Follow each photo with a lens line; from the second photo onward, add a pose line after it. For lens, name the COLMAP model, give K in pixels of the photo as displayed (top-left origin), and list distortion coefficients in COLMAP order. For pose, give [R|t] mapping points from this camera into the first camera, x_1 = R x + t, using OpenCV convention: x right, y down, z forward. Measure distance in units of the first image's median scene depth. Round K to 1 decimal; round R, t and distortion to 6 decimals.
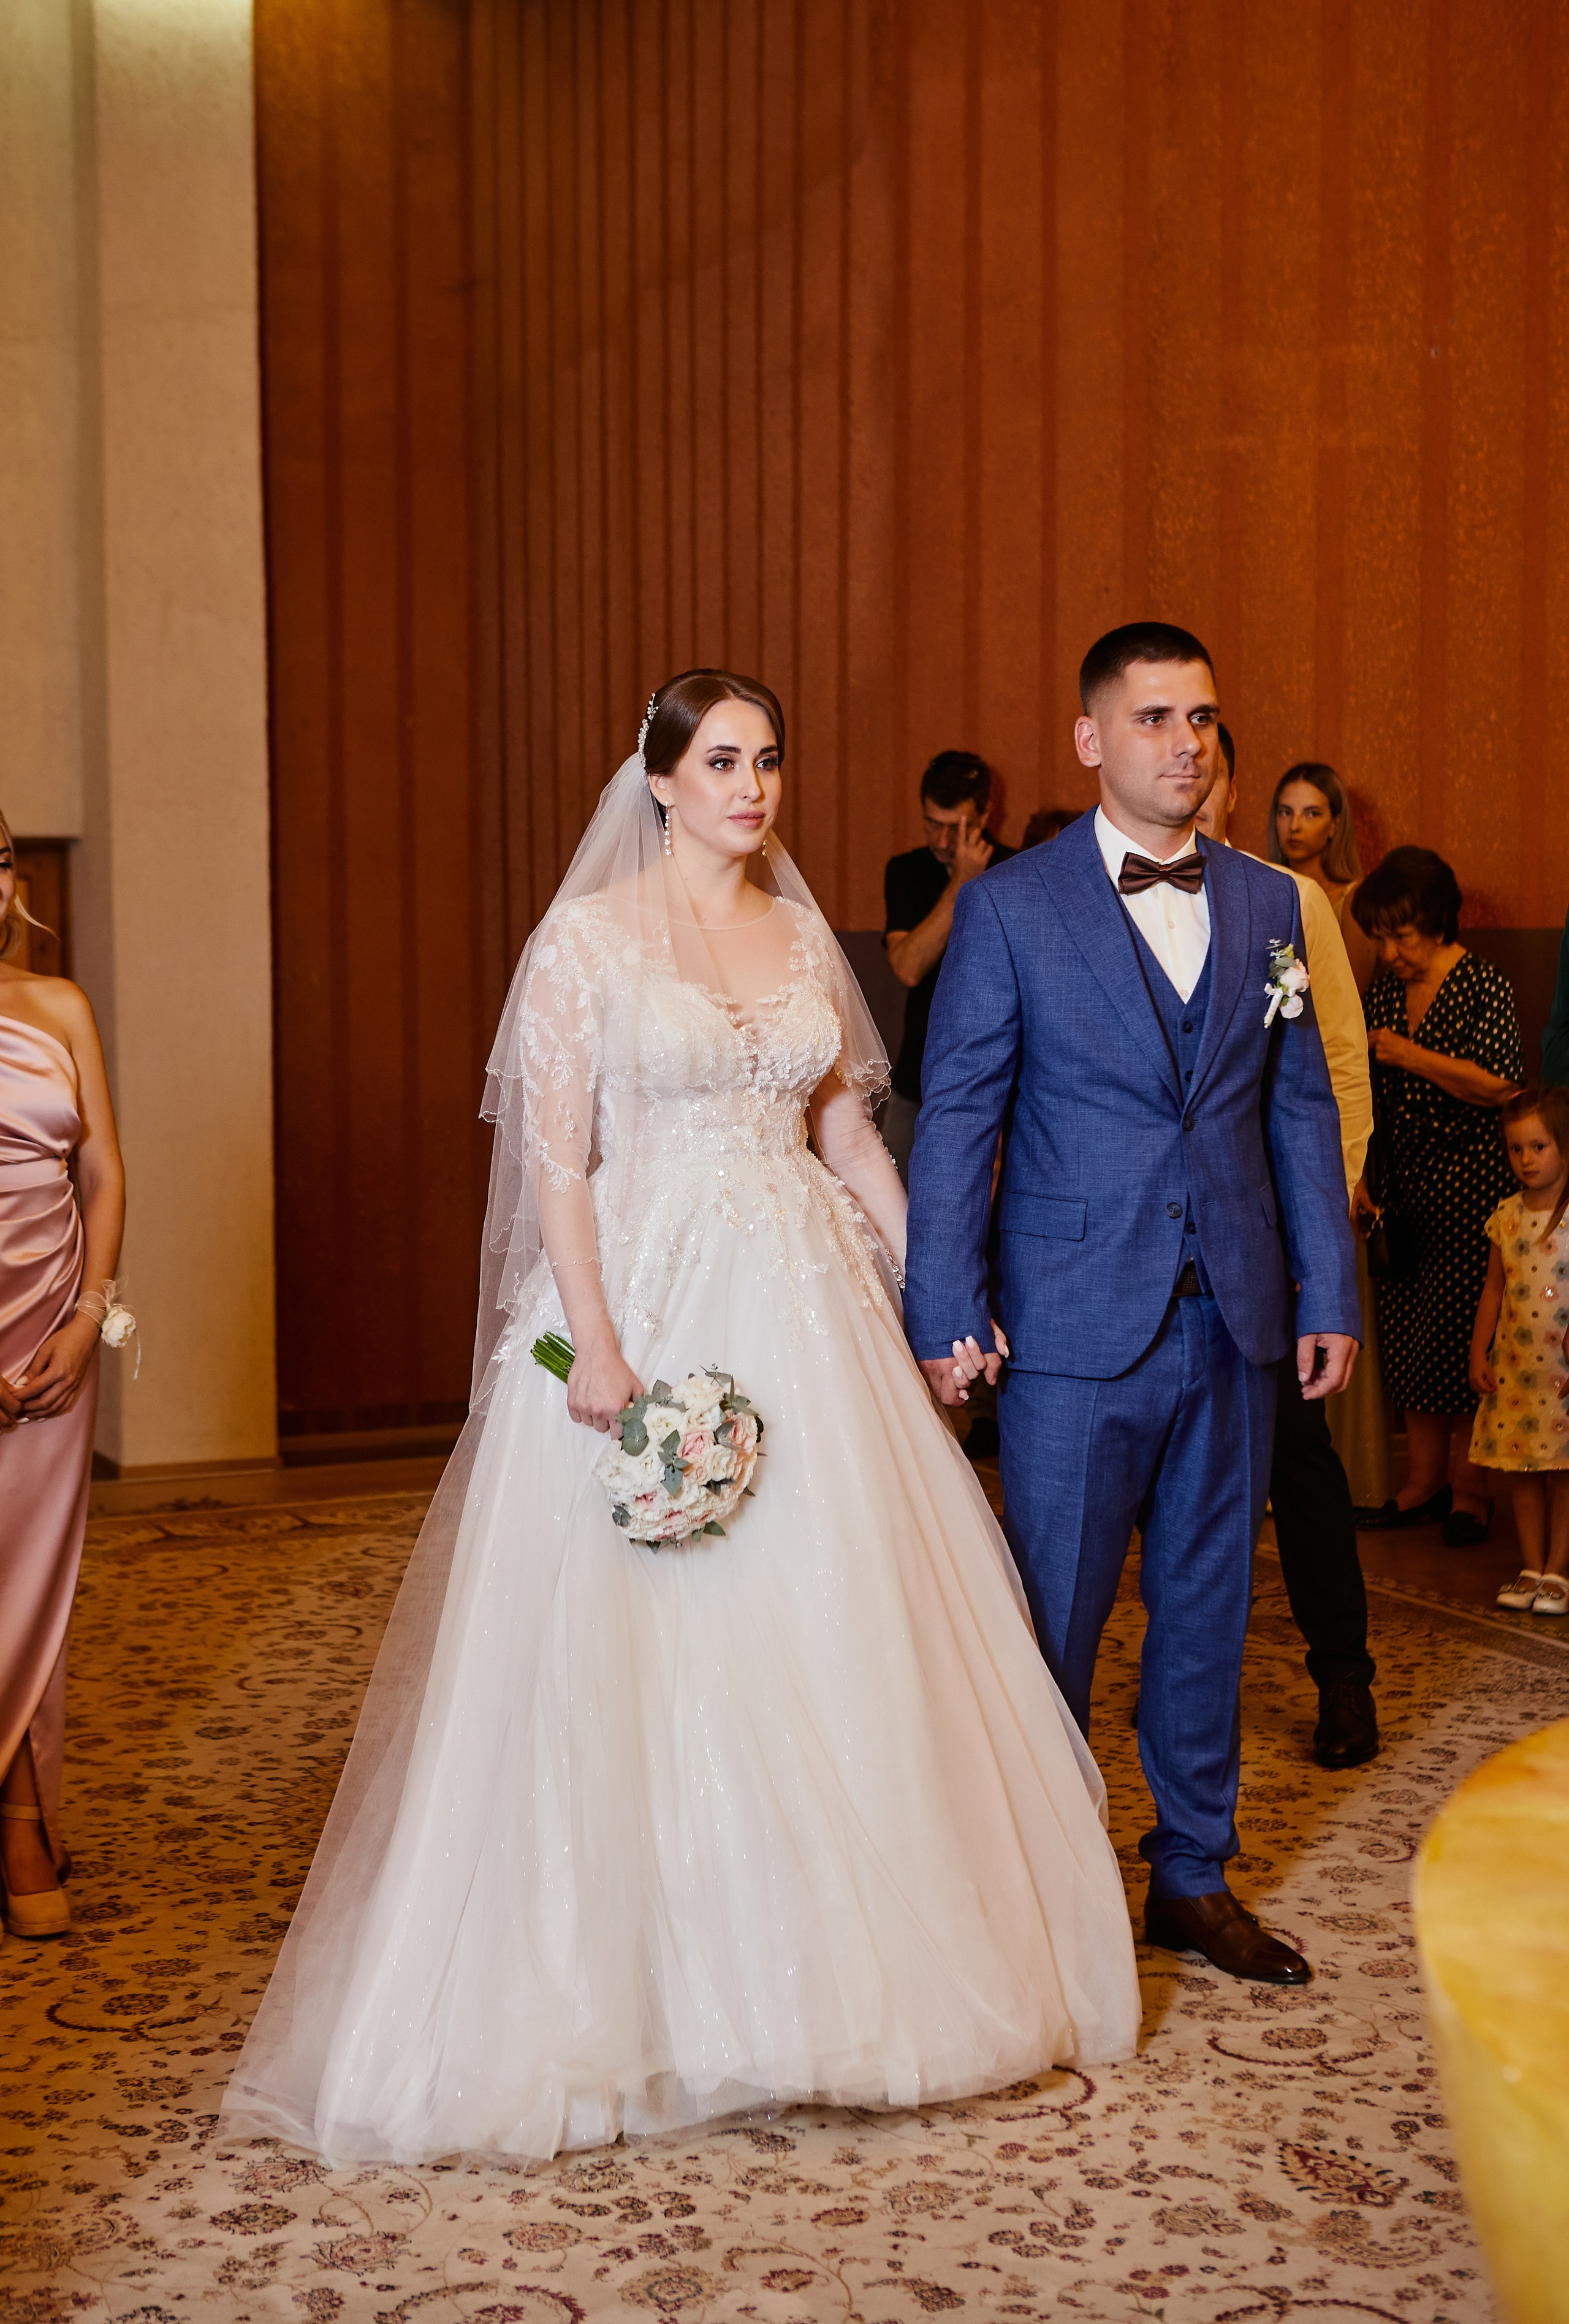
lens RADIAL K [[3339.0, 0, 772.7], [0, 3339.0, 1112.3], [0, 0, 1]] dist [0.045020, 0.000000]
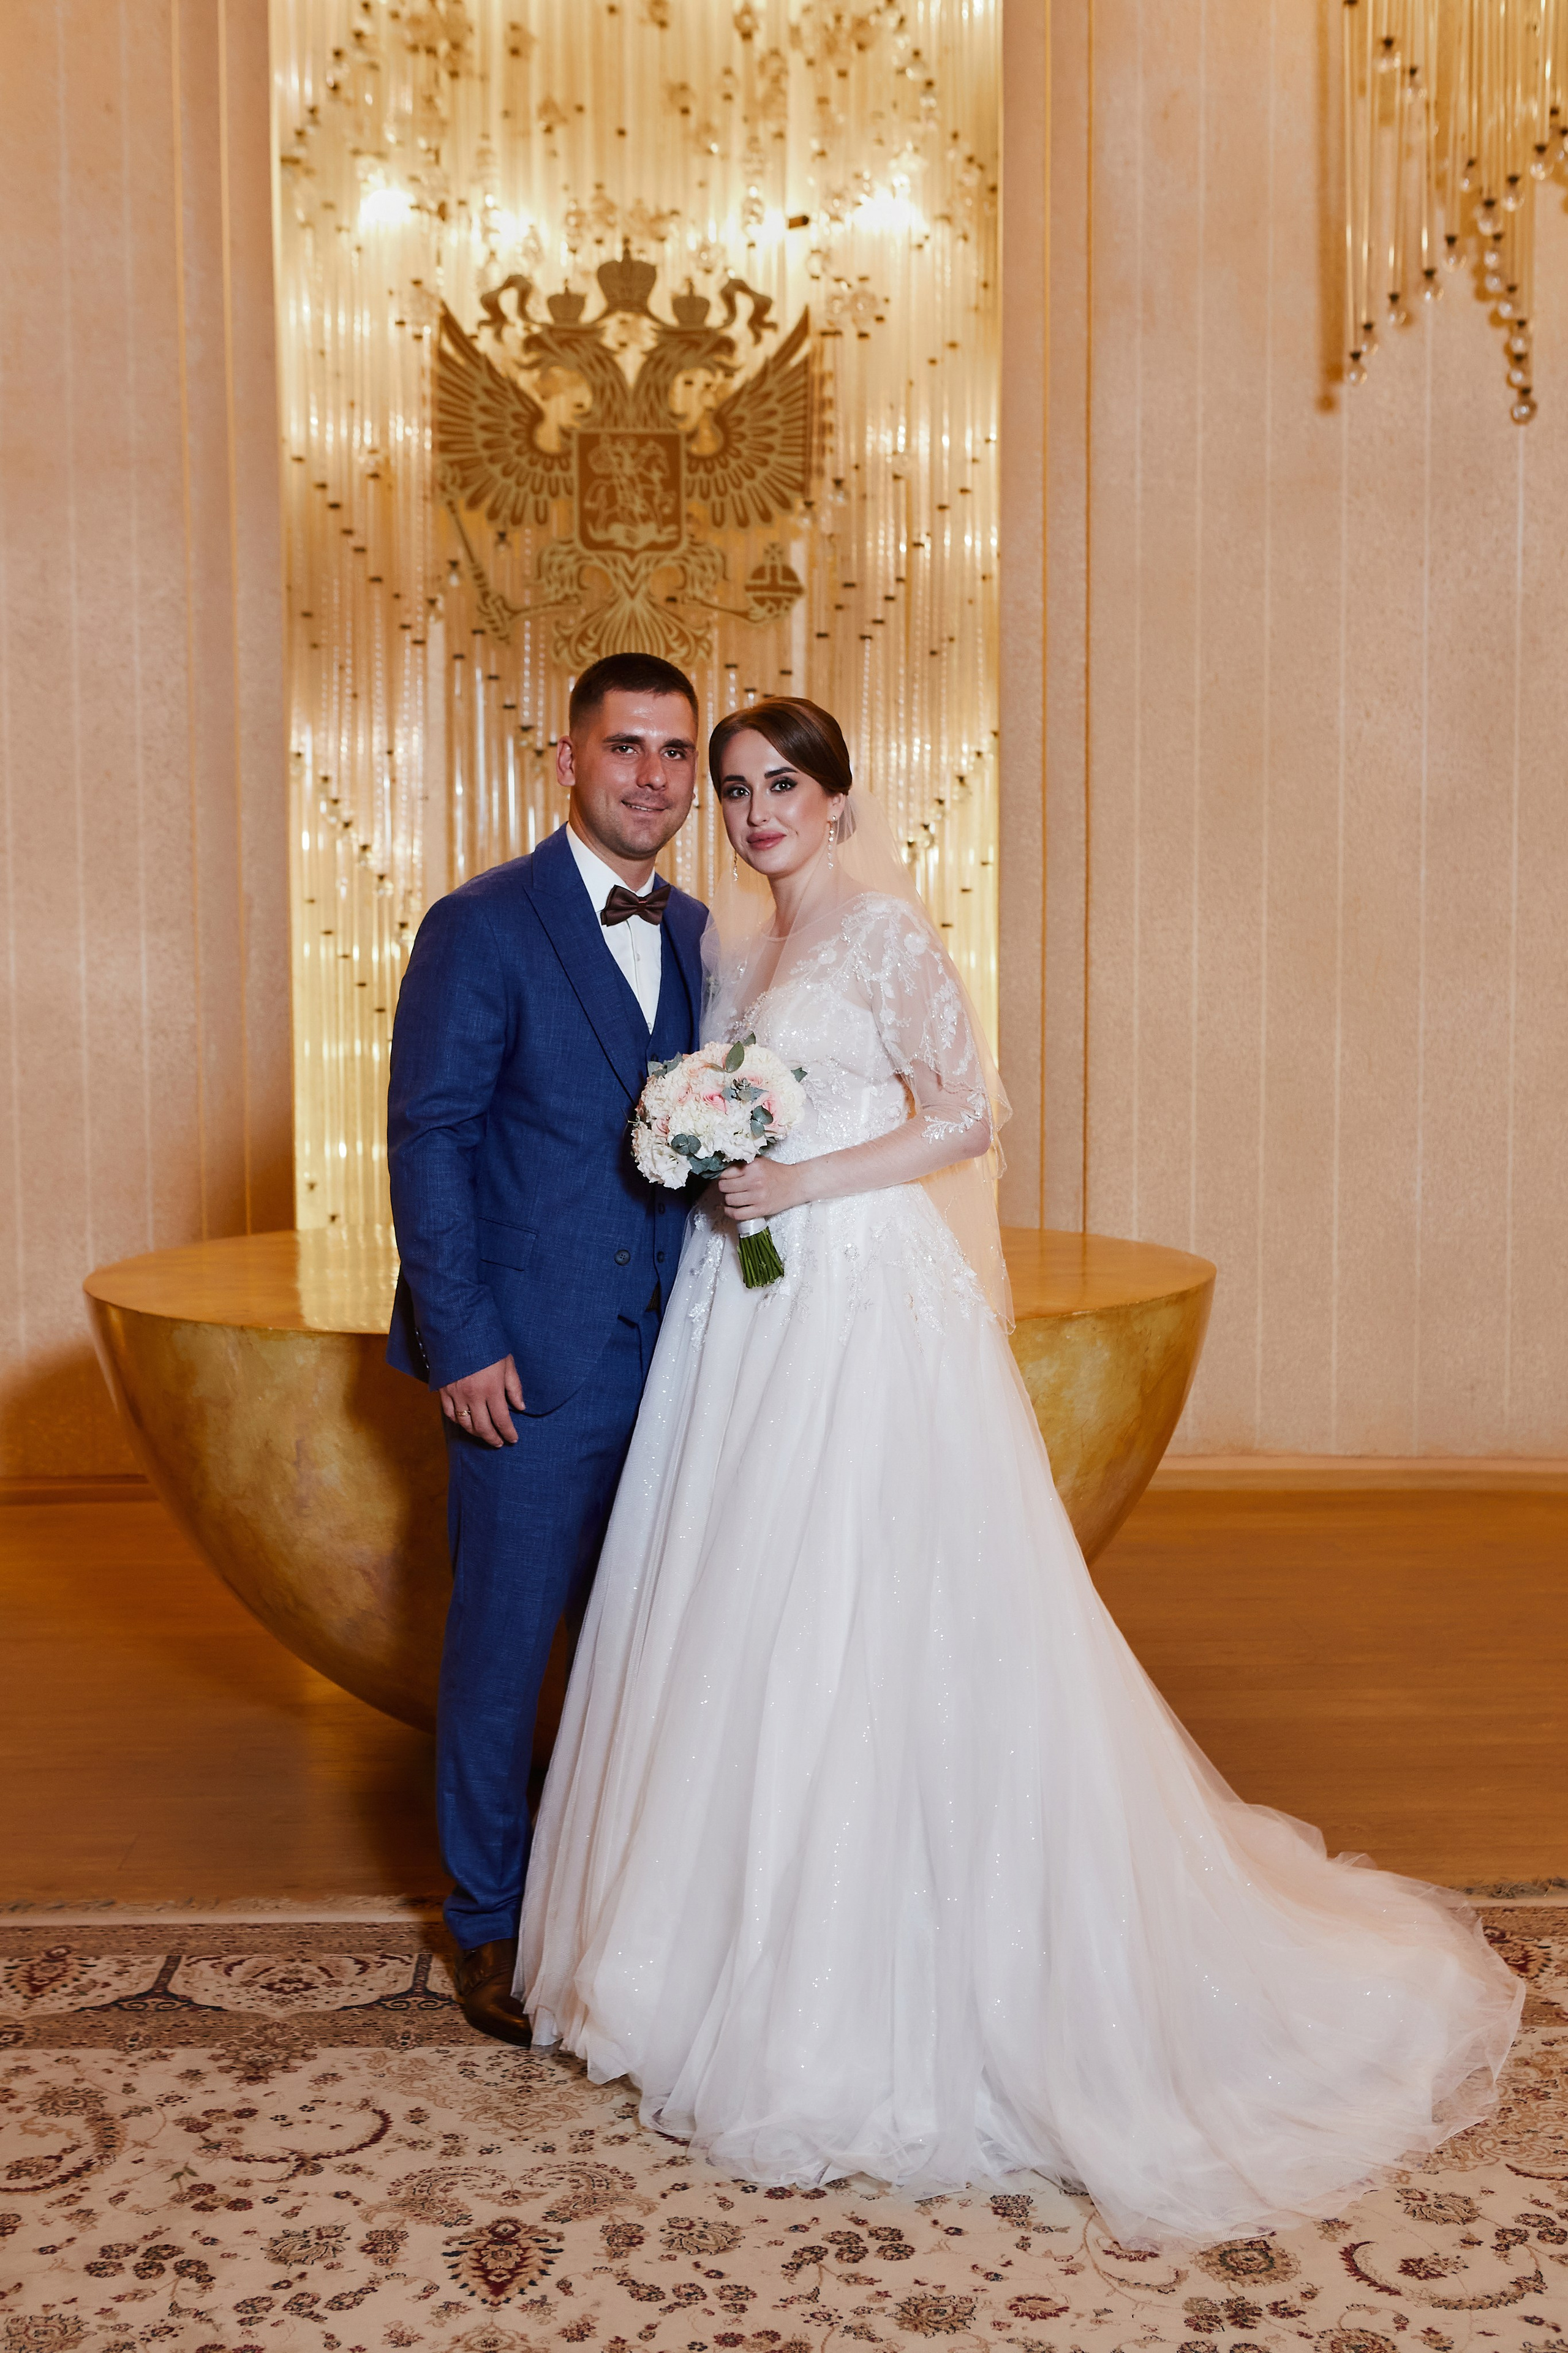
lens RADIAL K [[2798.7, 0, 759.2], [0, 2798.7, 1154.7], [0, 0, 1]] dist [-0.005617, 0.000000]
pose [[-0.918210, -0.024314, 0.395347, -0.169787], [0.028018, 0.991627, 0.126058, -0.079881], [-0.395102, 0.126825, -0.909840, 1.359908]]
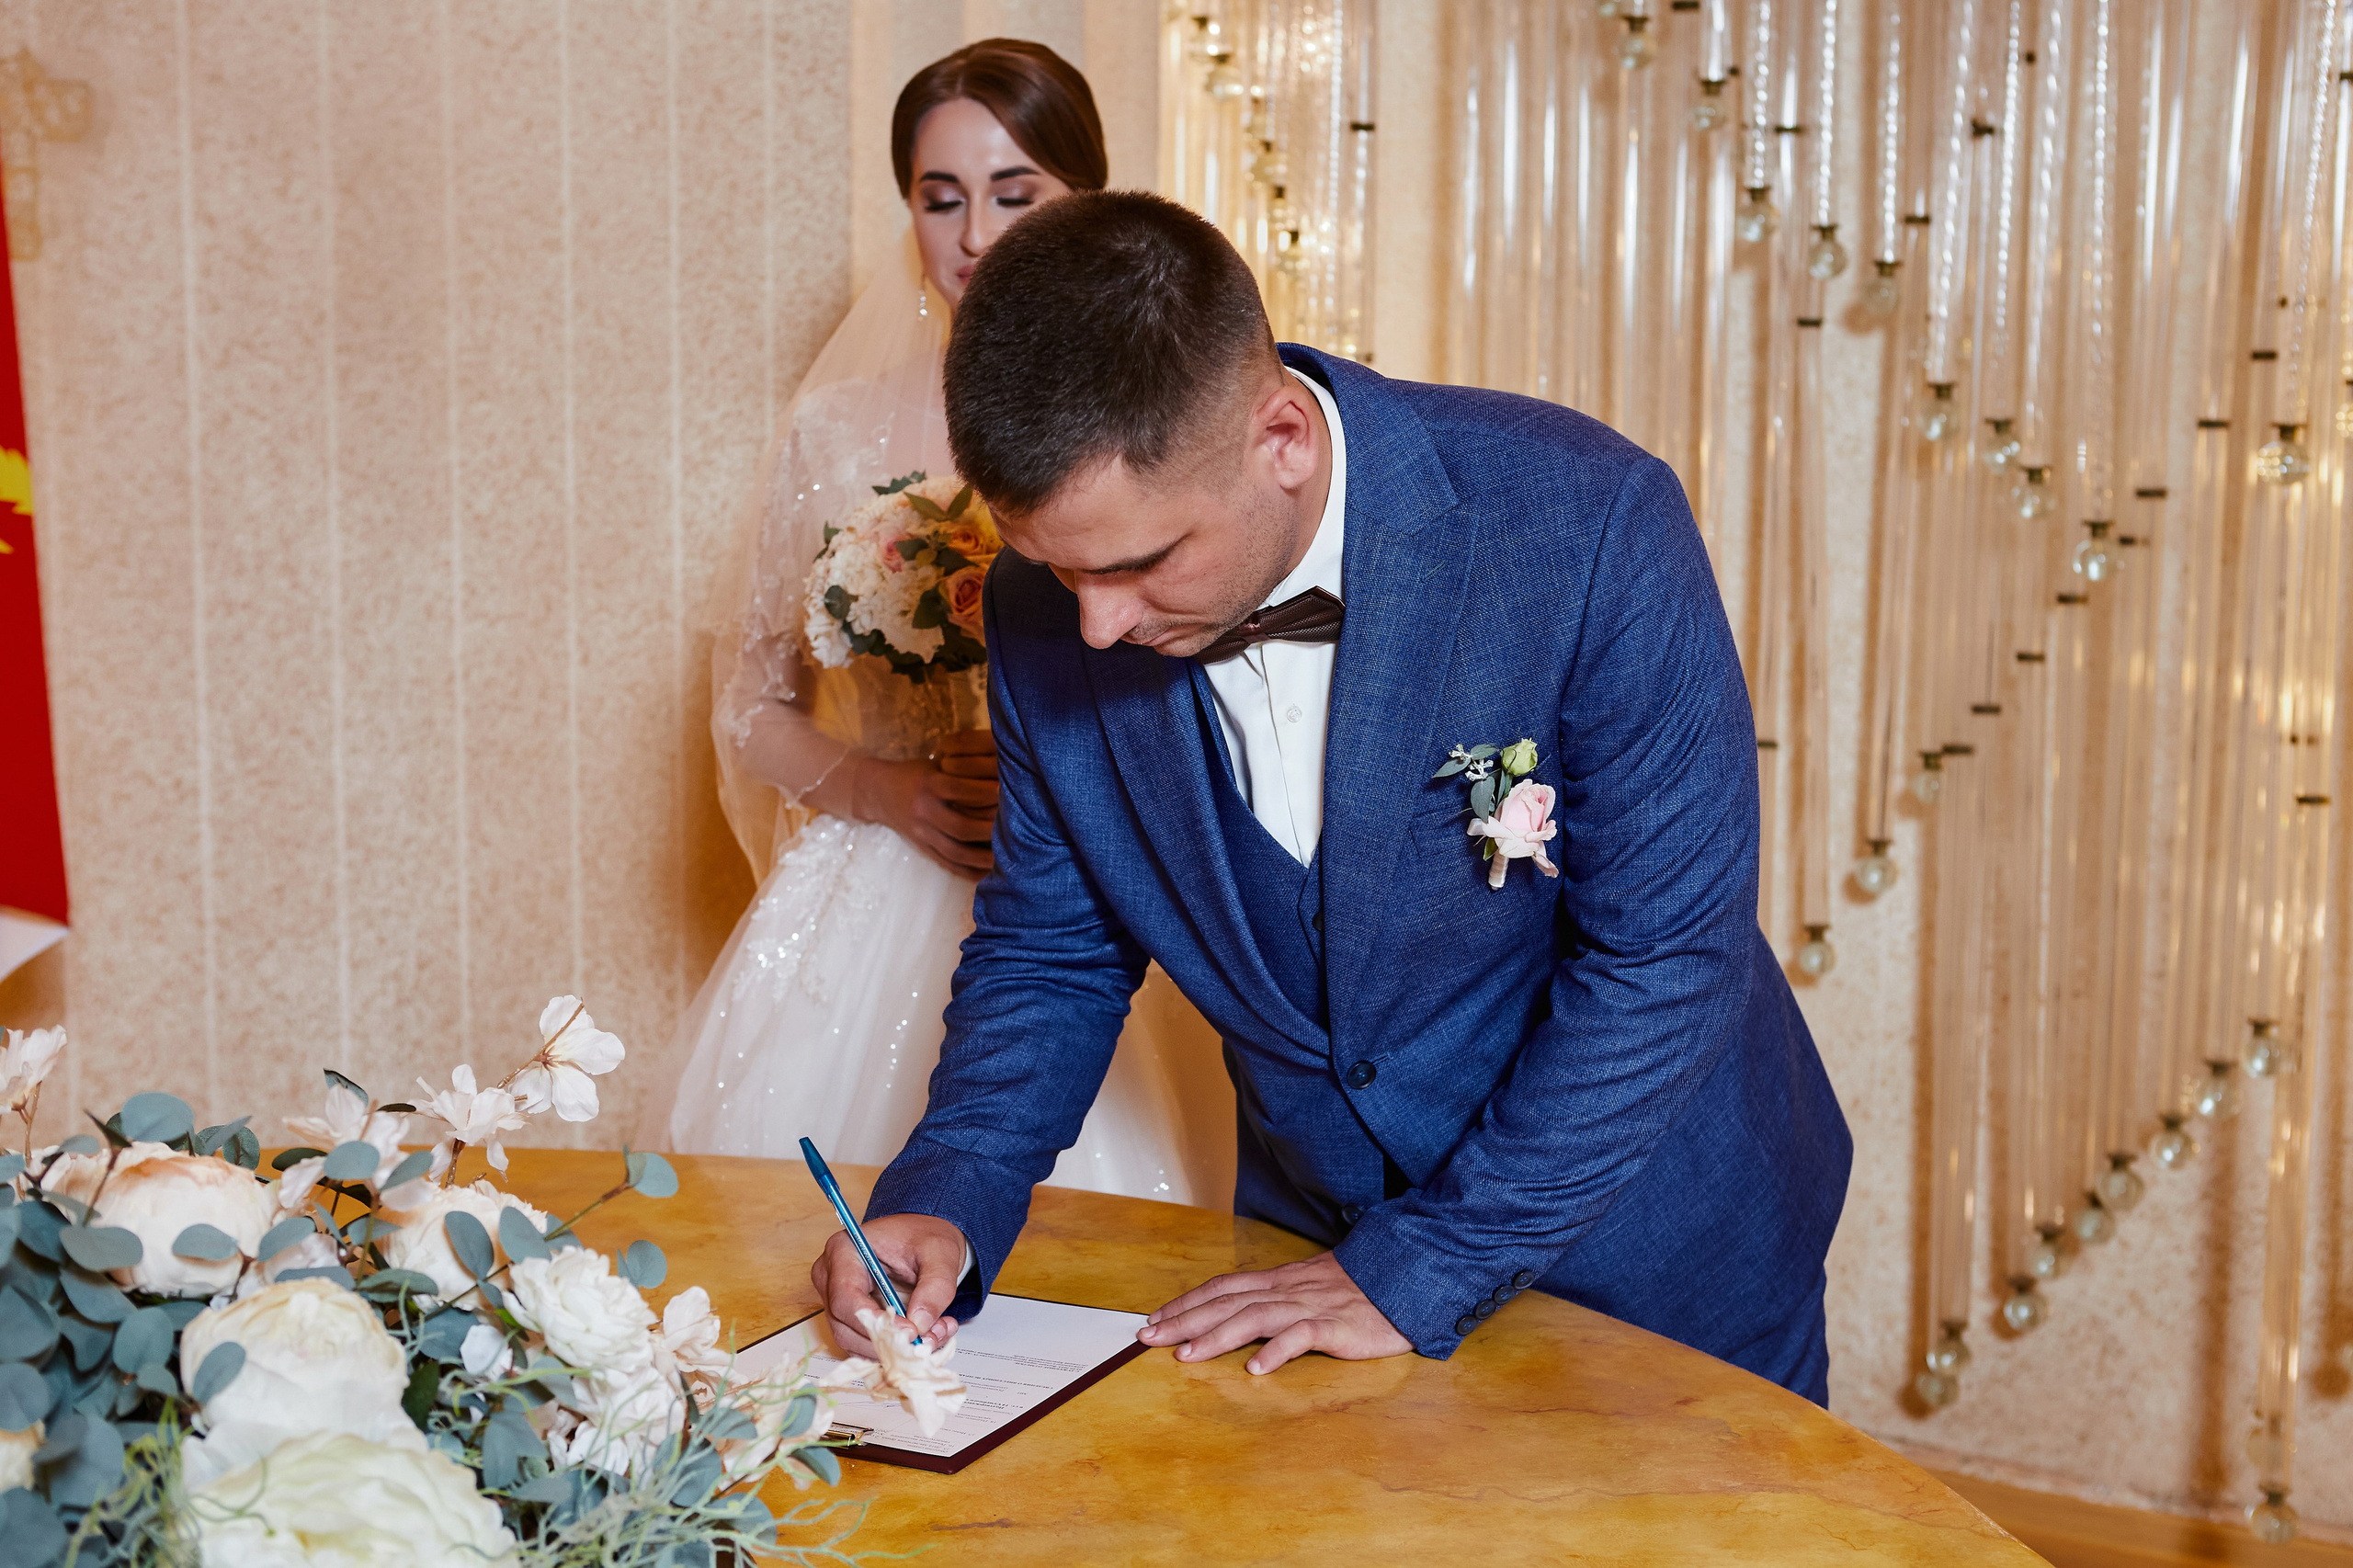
lens RADIAL K [[2983.1, 0, 1162.4], [0, 2983.1, 793.7], [0, 0, 1]] dist [0.003000, 0.000000]
pose [[-0.570103, -0.101051, 0.815335, -0.010871], [0.036270, 0.988344, 0.147855, -0.027688], [-0.820772, 0.113865, -0.559793, 0.472128]]
